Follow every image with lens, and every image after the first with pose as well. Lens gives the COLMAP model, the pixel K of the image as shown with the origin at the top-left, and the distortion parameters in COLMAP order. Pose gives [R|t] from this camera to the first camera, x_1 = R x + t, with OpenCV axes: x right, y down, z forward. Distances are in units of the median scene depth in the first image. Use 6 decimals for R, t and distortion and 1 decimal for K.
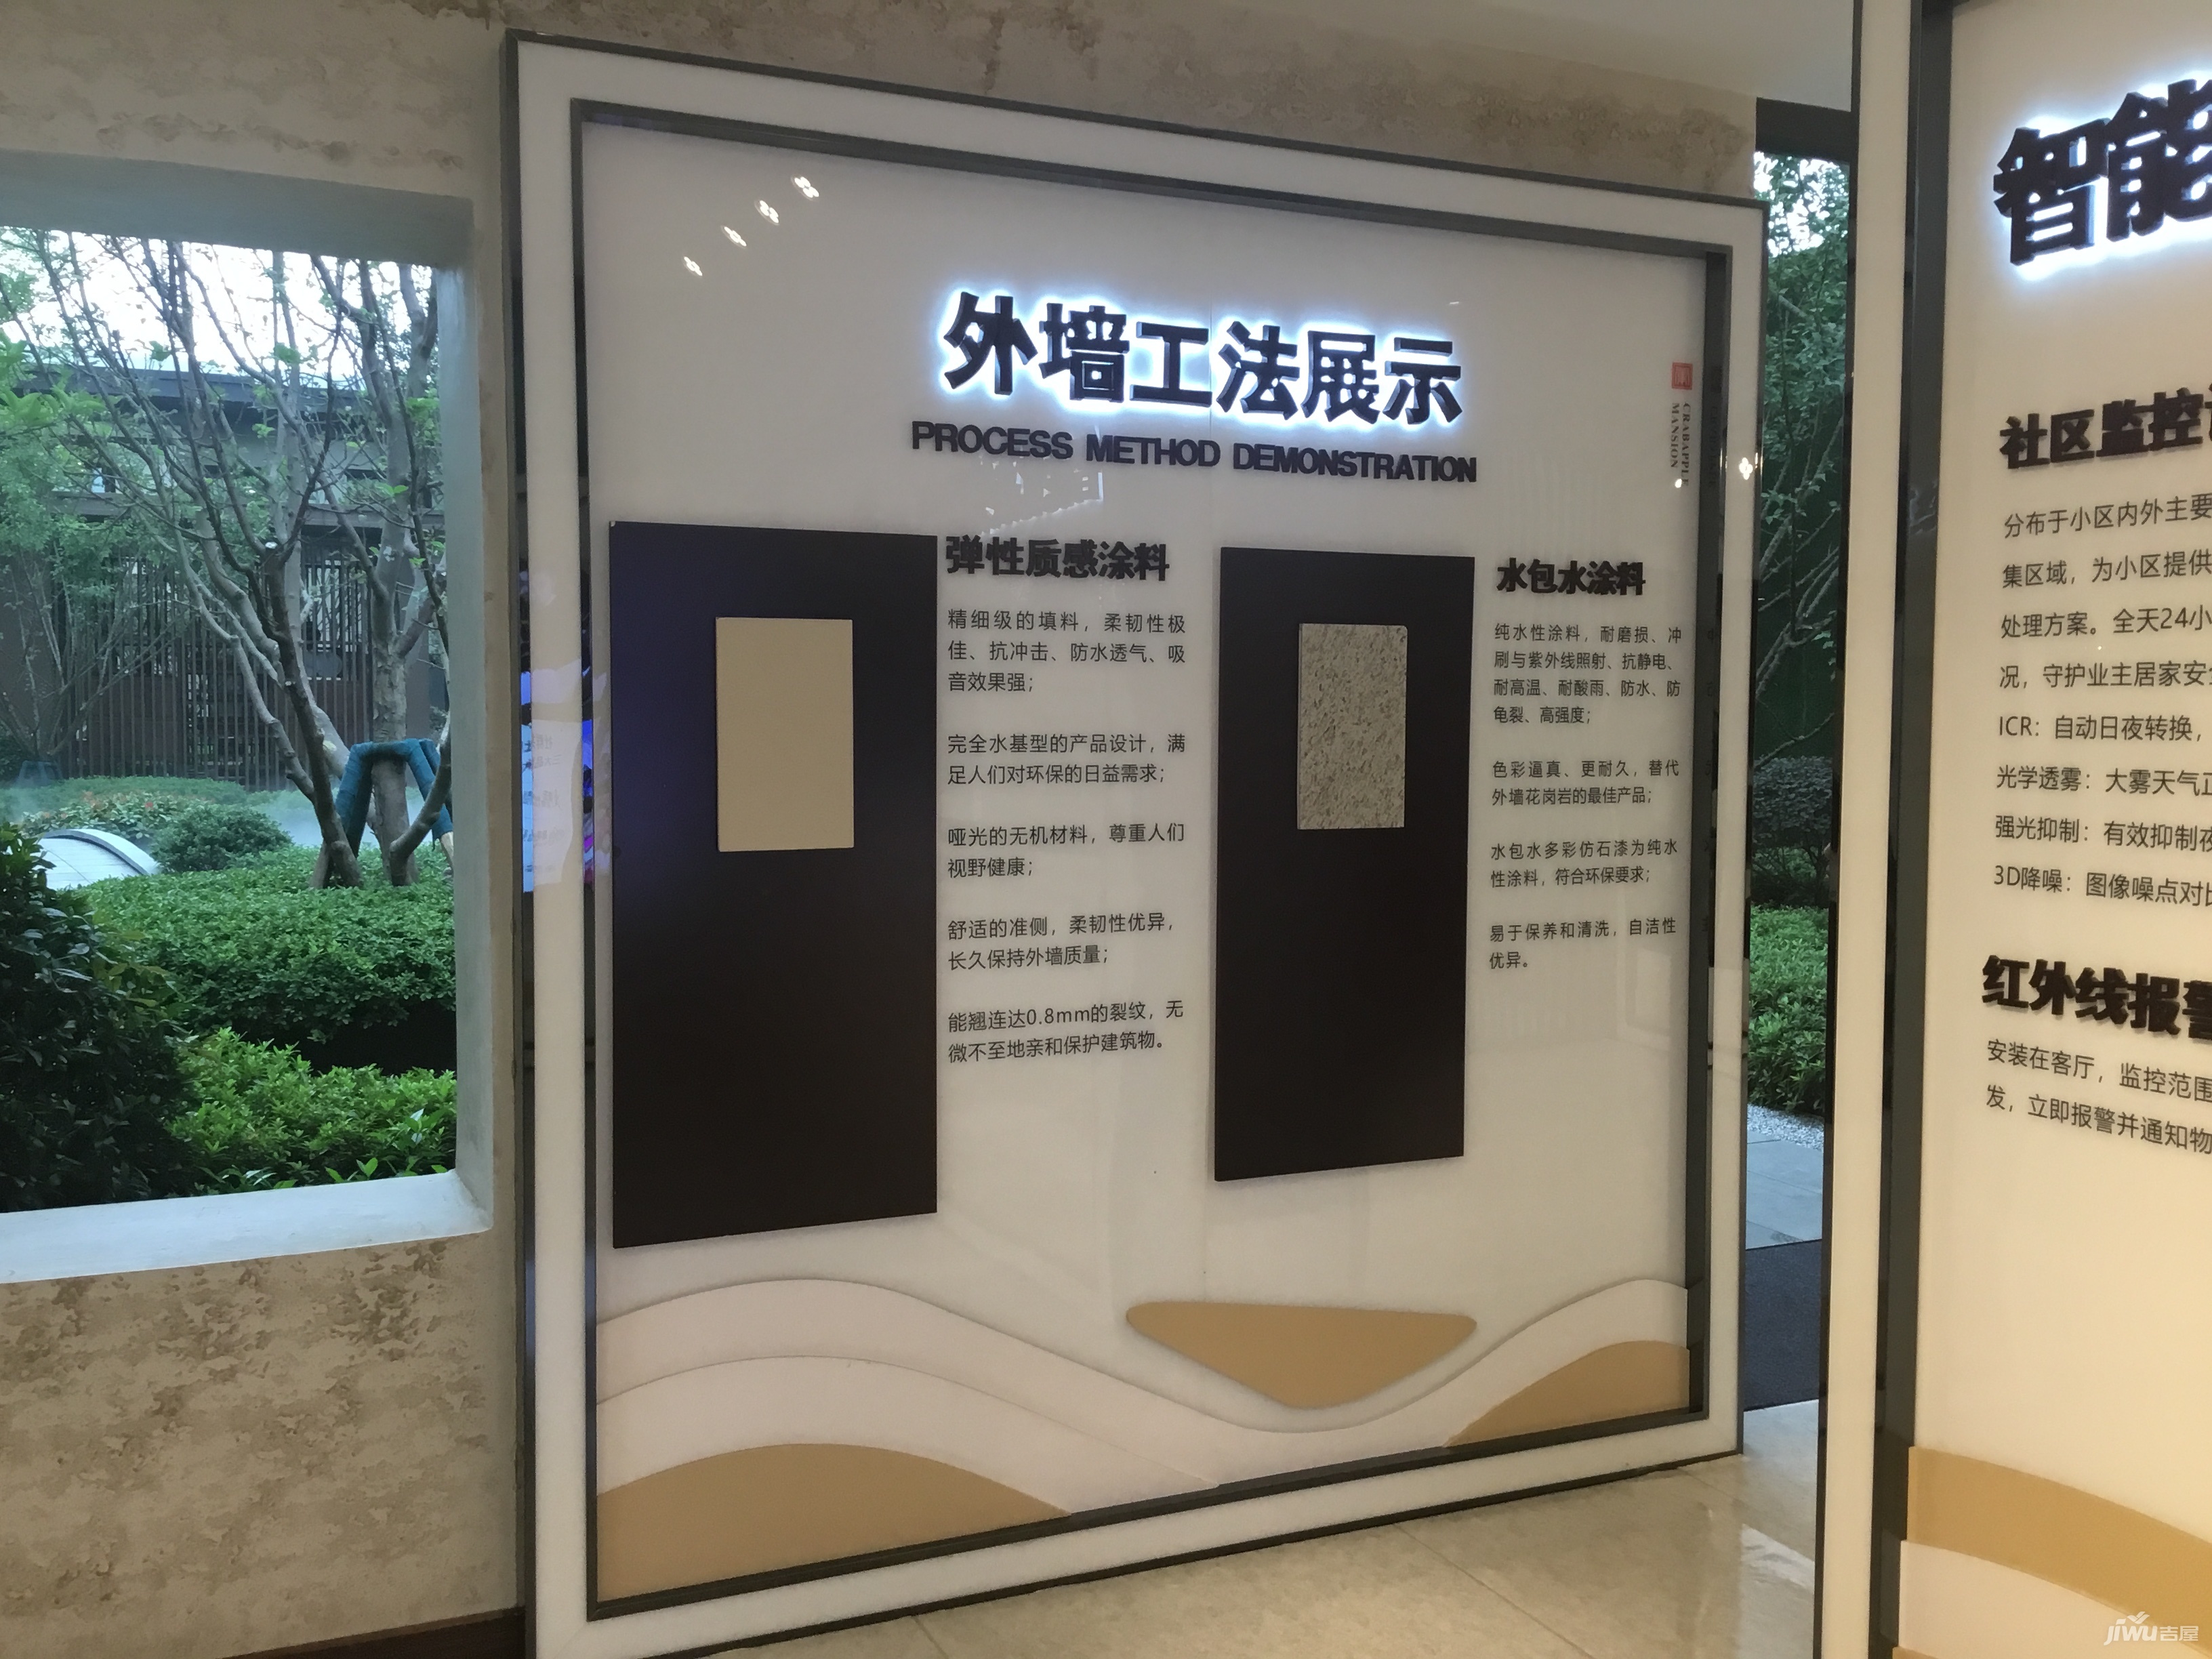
lens RADIAL K [[2027.4, 0, 1109.6], [0, 2027.4, 825.9], [0, 0, 1]] dist [0.081290, -0.118597]
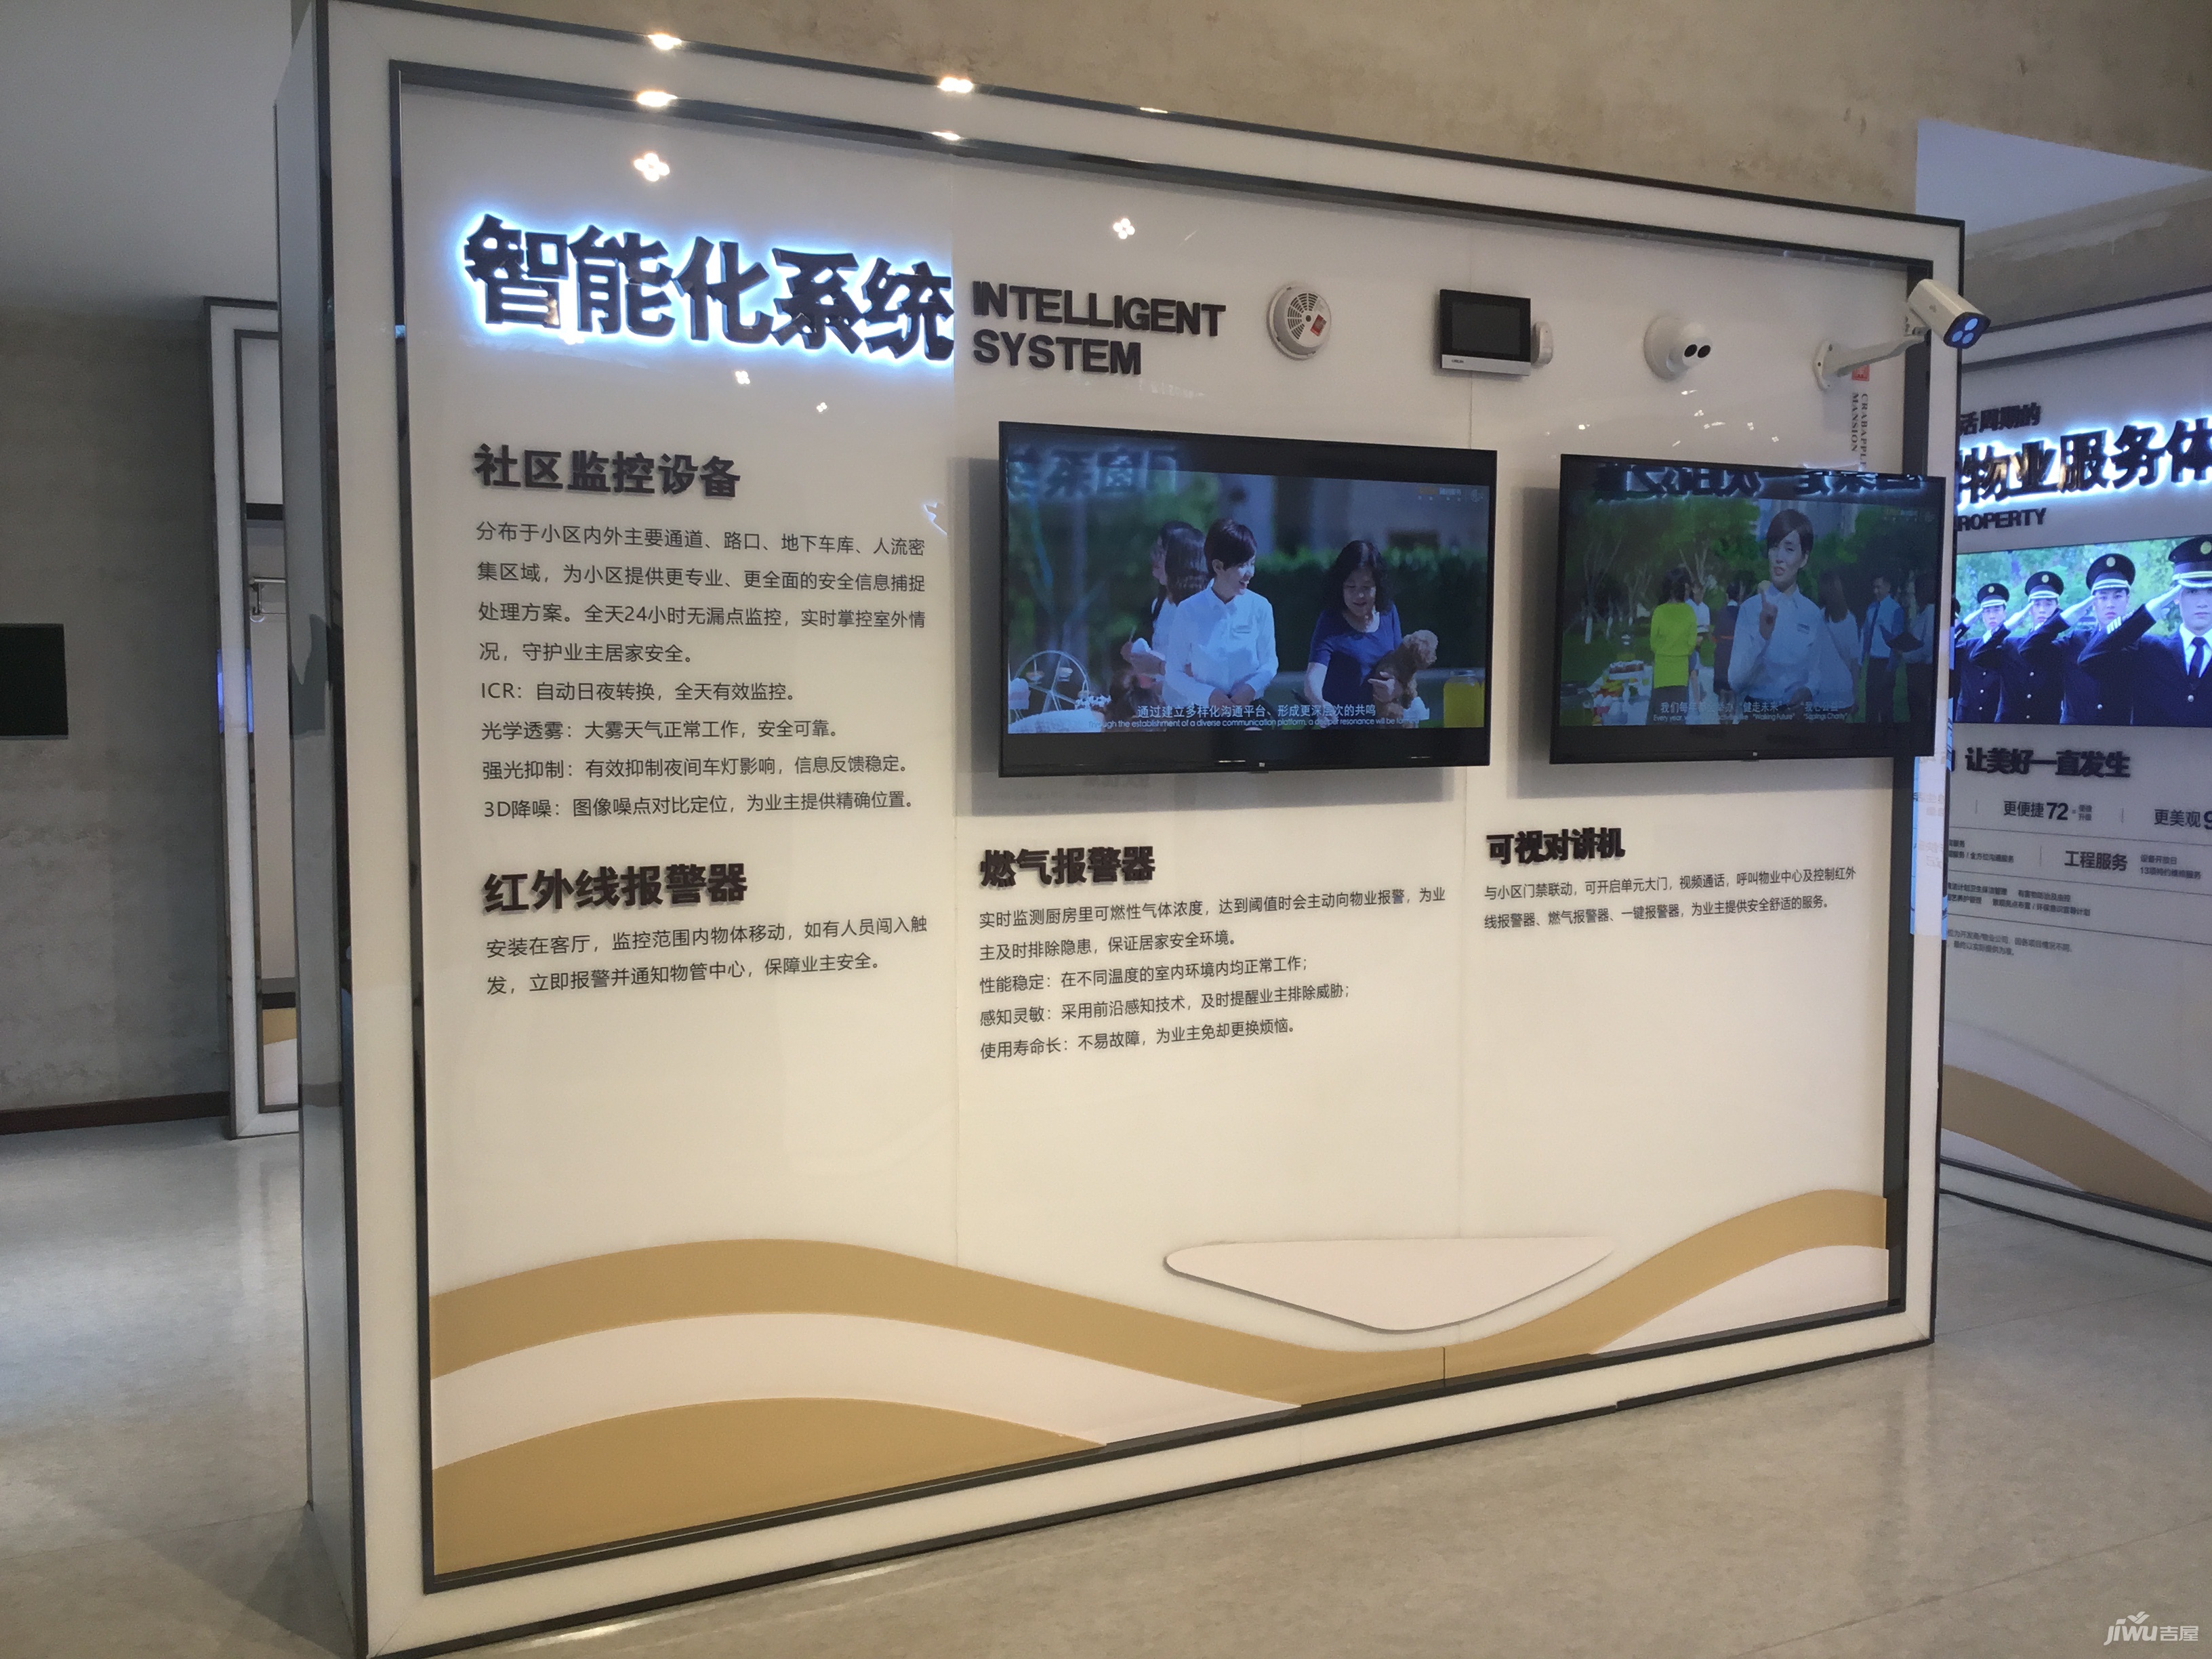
lens RADIAL K [[2027.4, 0, 1109.6], [0, 2027.4, 825.9], [0, 0, 1]] dist [0.081290, -0.118597]
pose [[-0.039751, -0.073871, 0.996475, -0.864032], [0.052866, 0.995711, 0.075923, -0.042450], [-0.997810, 0.055698, -0.035676, 0.695532]]
